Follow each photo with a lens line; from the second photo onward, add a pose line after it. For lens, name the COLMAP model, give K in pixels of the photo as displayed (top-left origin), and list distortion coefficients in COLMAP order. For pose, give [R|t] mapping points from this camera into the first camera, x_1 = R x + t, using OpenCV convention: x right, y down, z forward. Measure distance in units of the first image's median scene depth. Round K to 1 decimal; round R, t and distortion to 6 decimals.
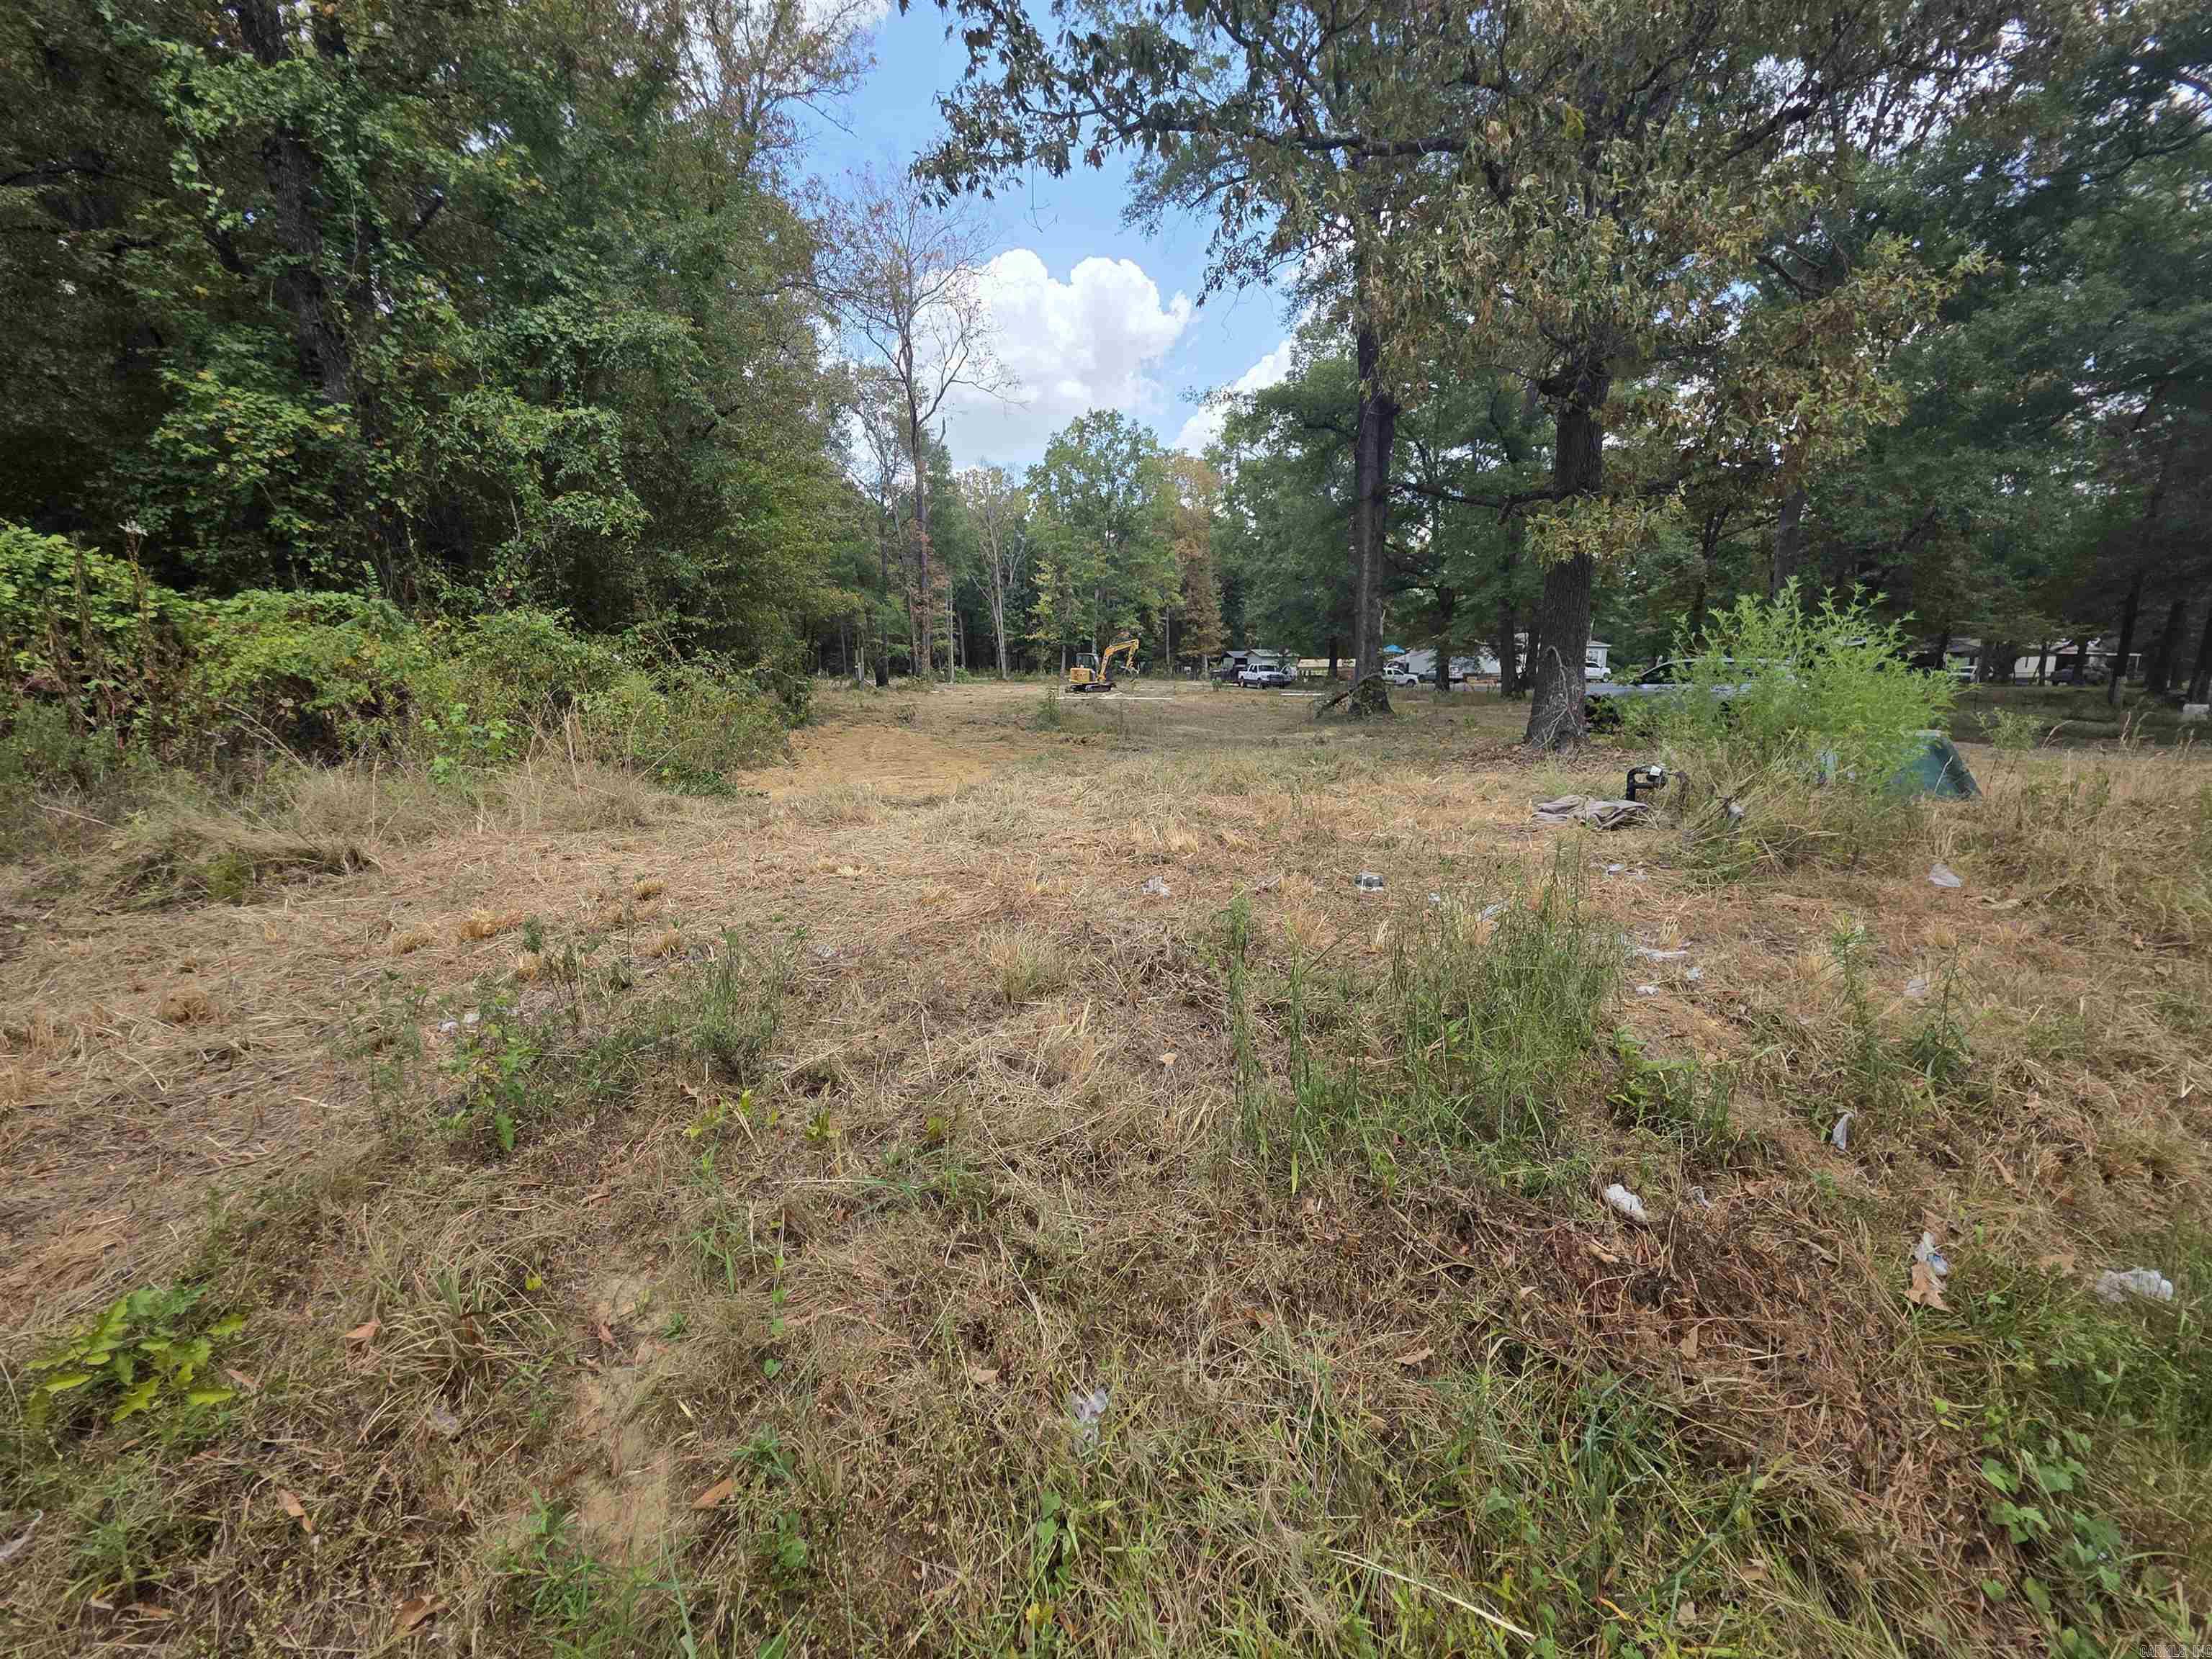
lens RADIAL K [[889.5, 0, 1106.9], [0, 889.5, 800.6], [0, 0, 1]] dist [0.006391, -0.000513]
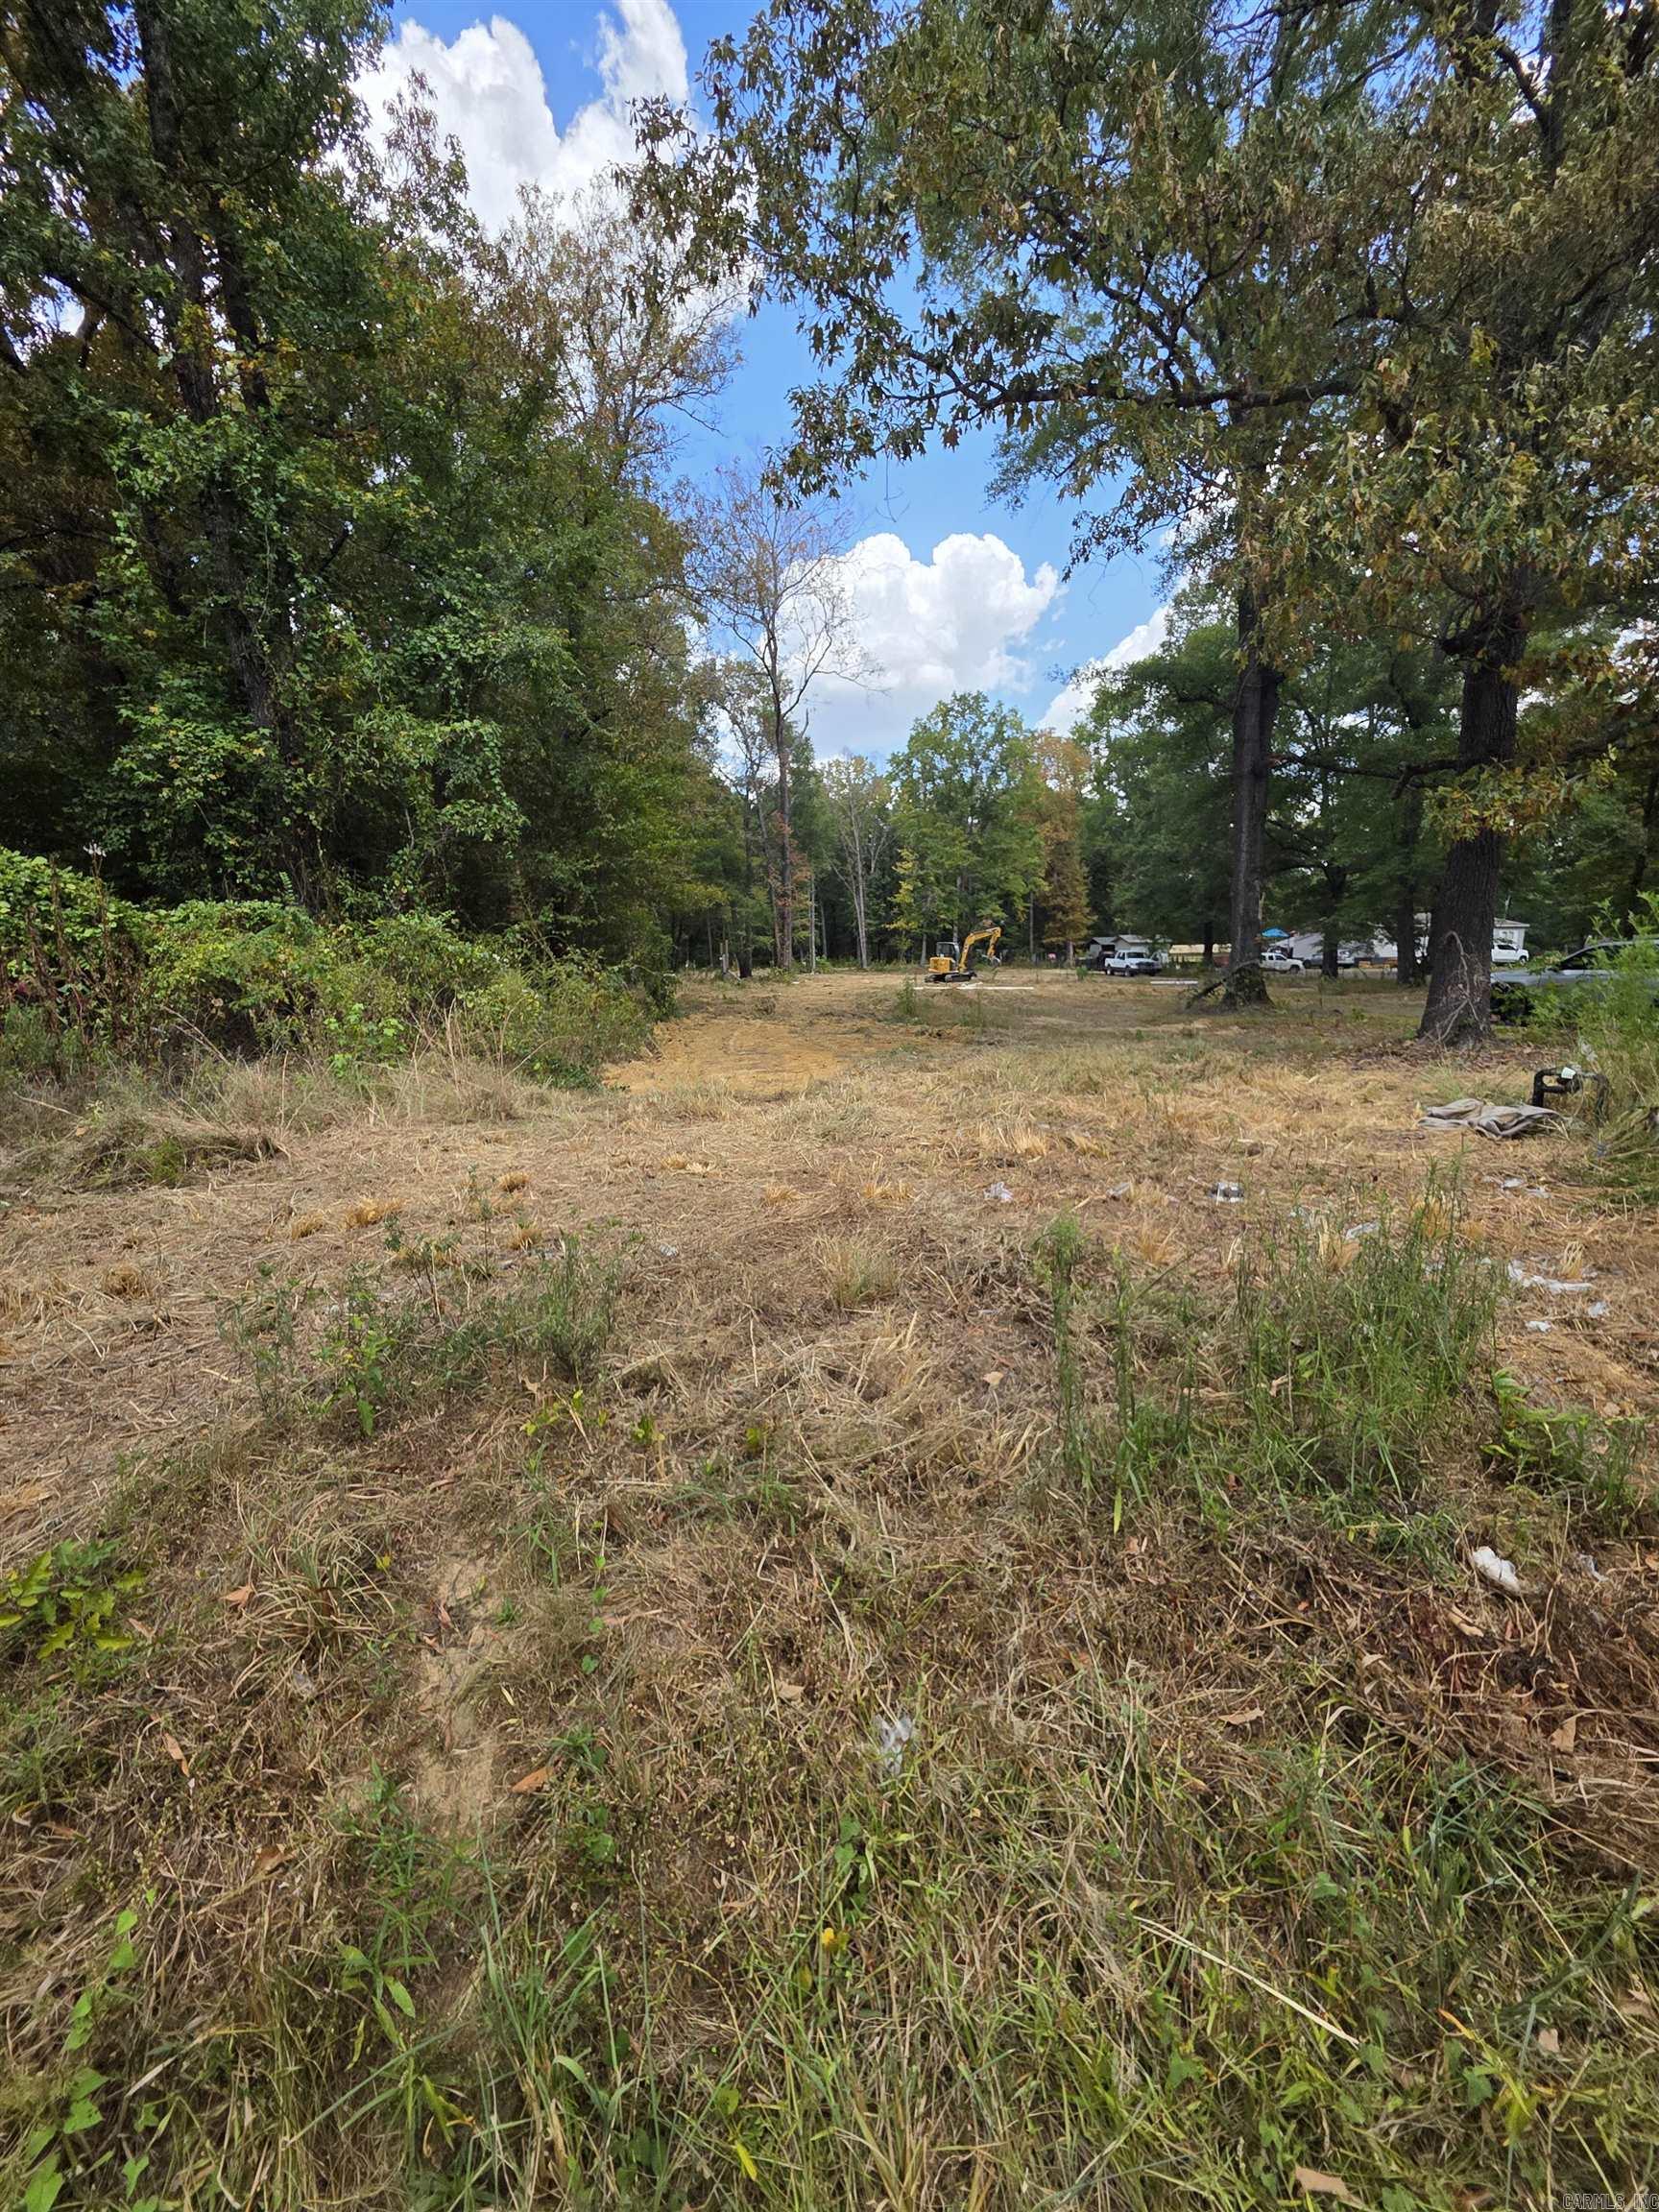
lens RADIAL K [[889.5, 0, 841.8], [0, 889.5, 1106.6], [0, 0, 1]] dist [0.006391, -0.000513]
pose [[0.990199, 0.010740, -0.139247, 0.011217], [-0.008162, 0.999785, 0.019071, -0.007773], [0.139421, -0.017747, 0.990074, 0.004279]]
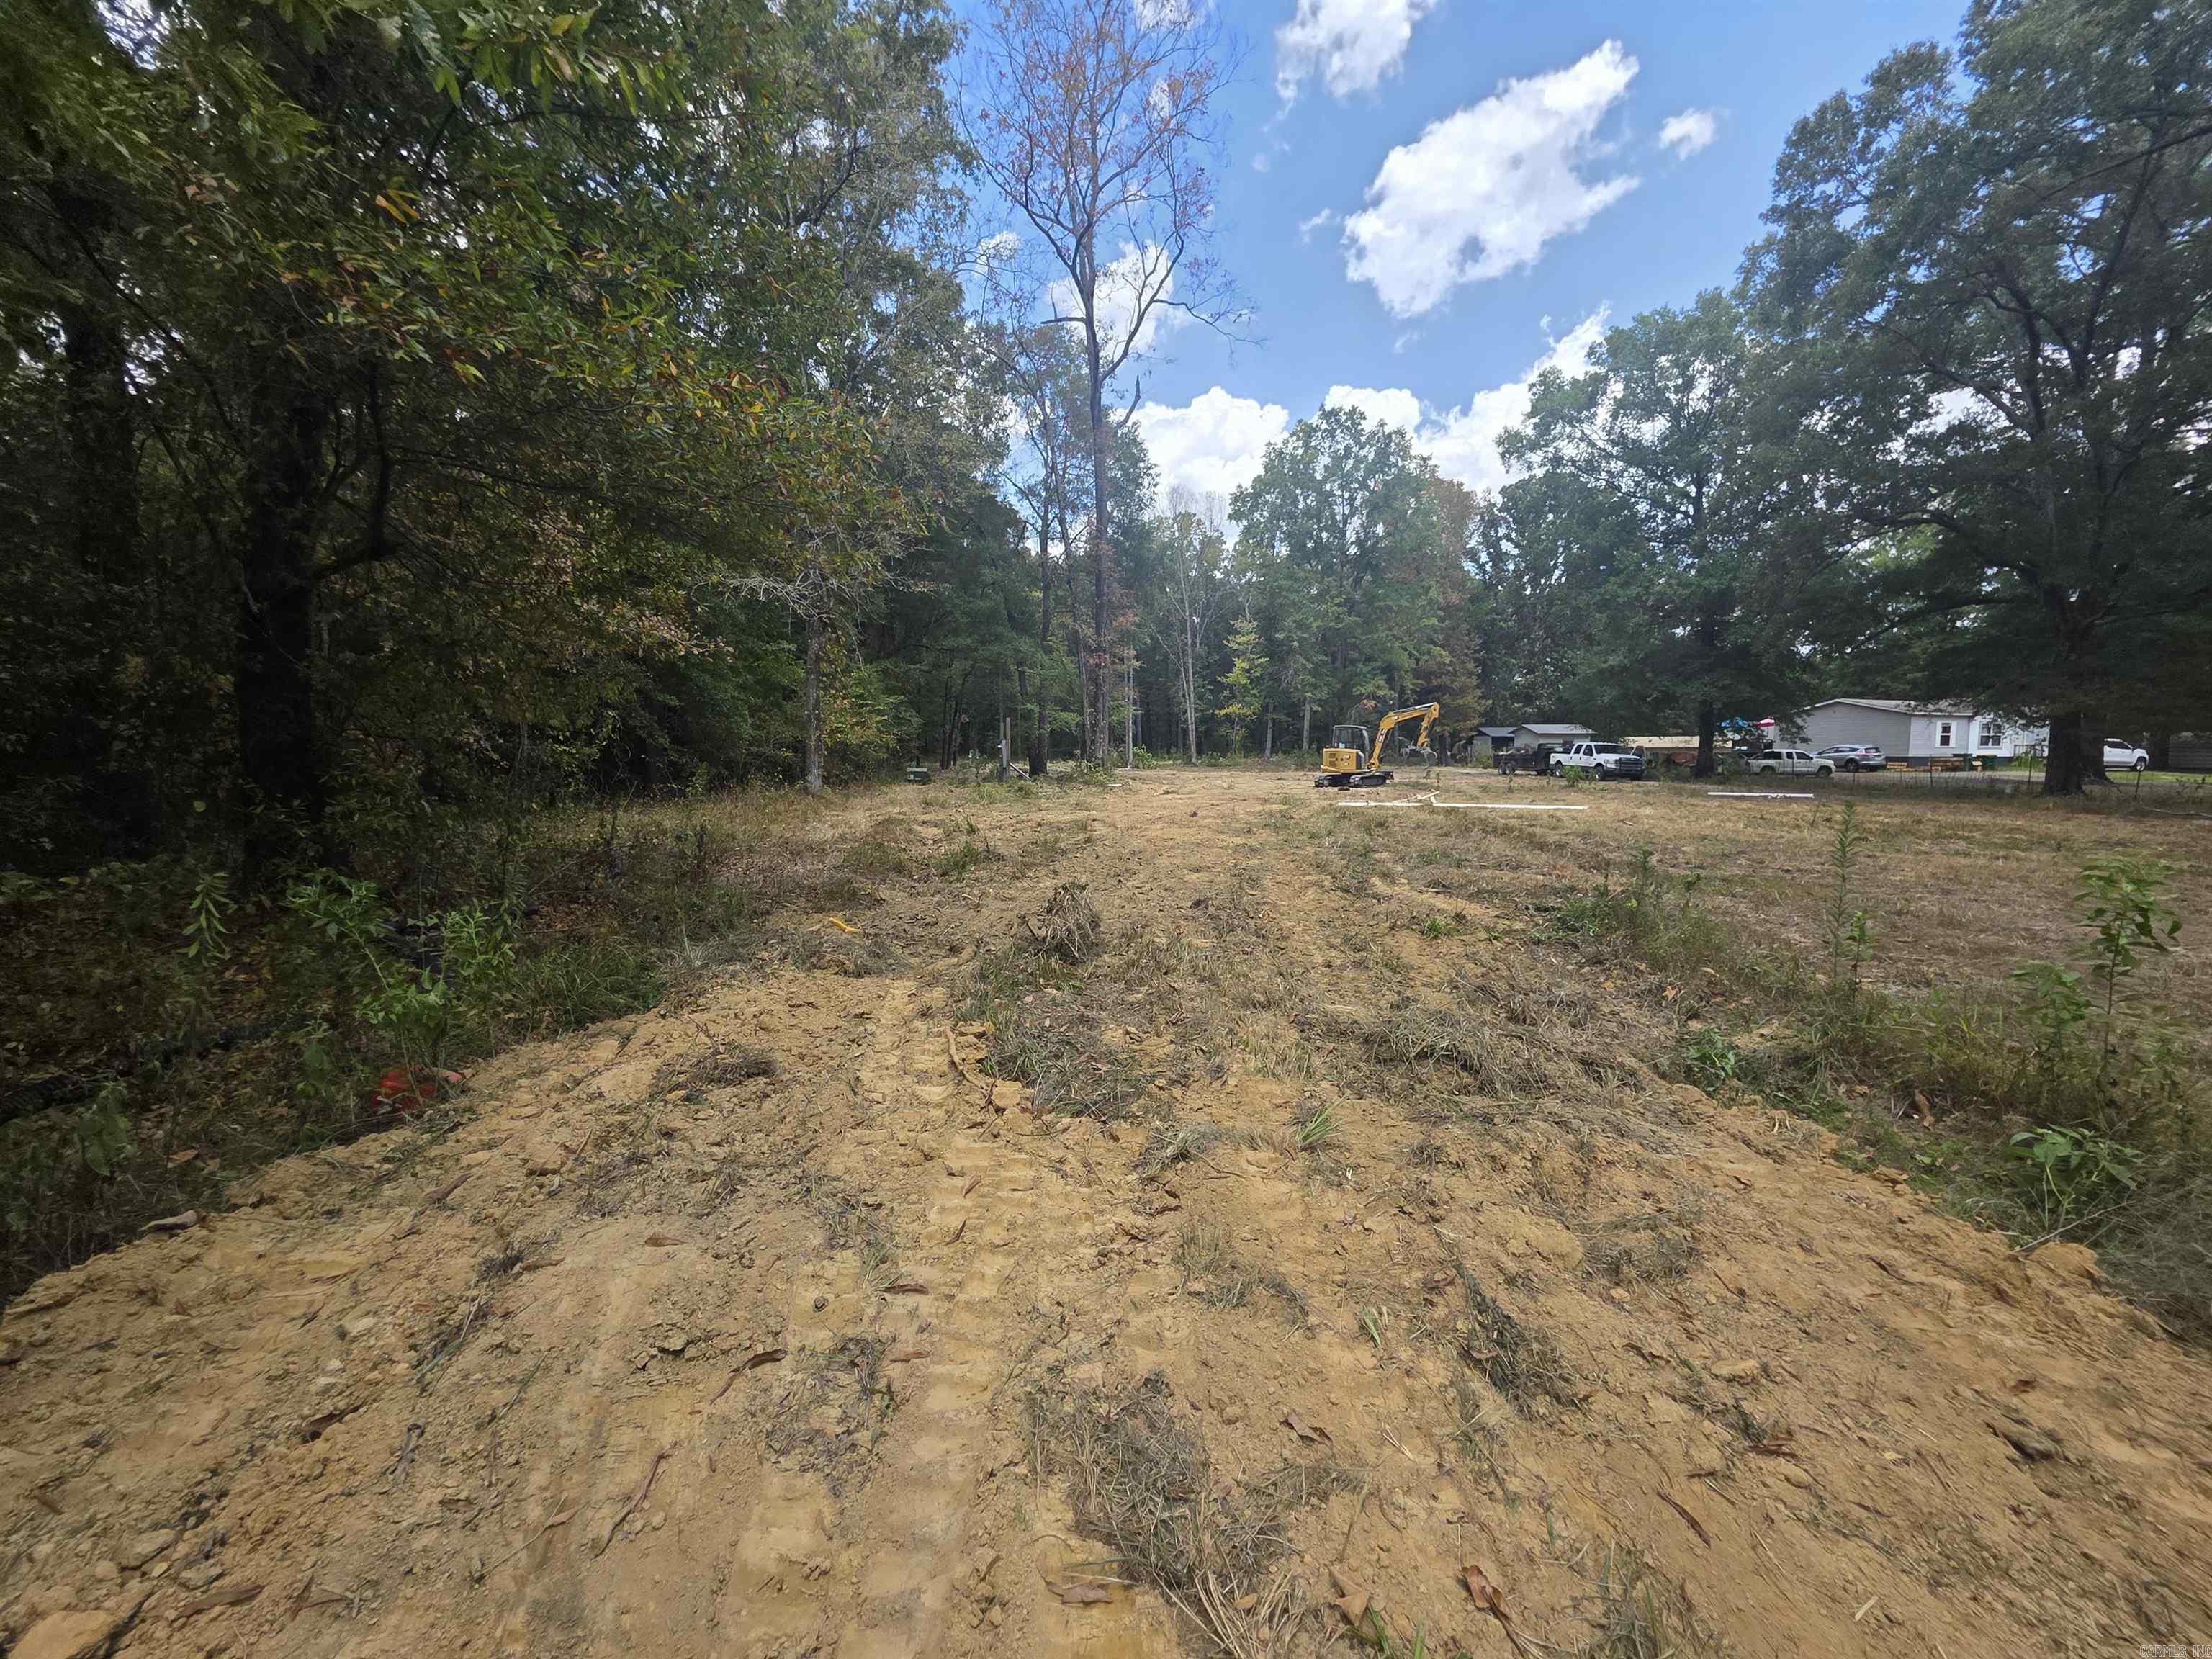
lens RADIAL K [[889.5, 0, 1105.3], [0, 889.5, 815.9], [0, 0, 1]] dist [0.006391, -0.000513]
pose [[0.983912, 0.013070, -0.178177, -1.304710], [-0.026508, 0.996961, -0.073251, -0.796424], [0.176678, 0.076796, 0.981268, 5.630344]]
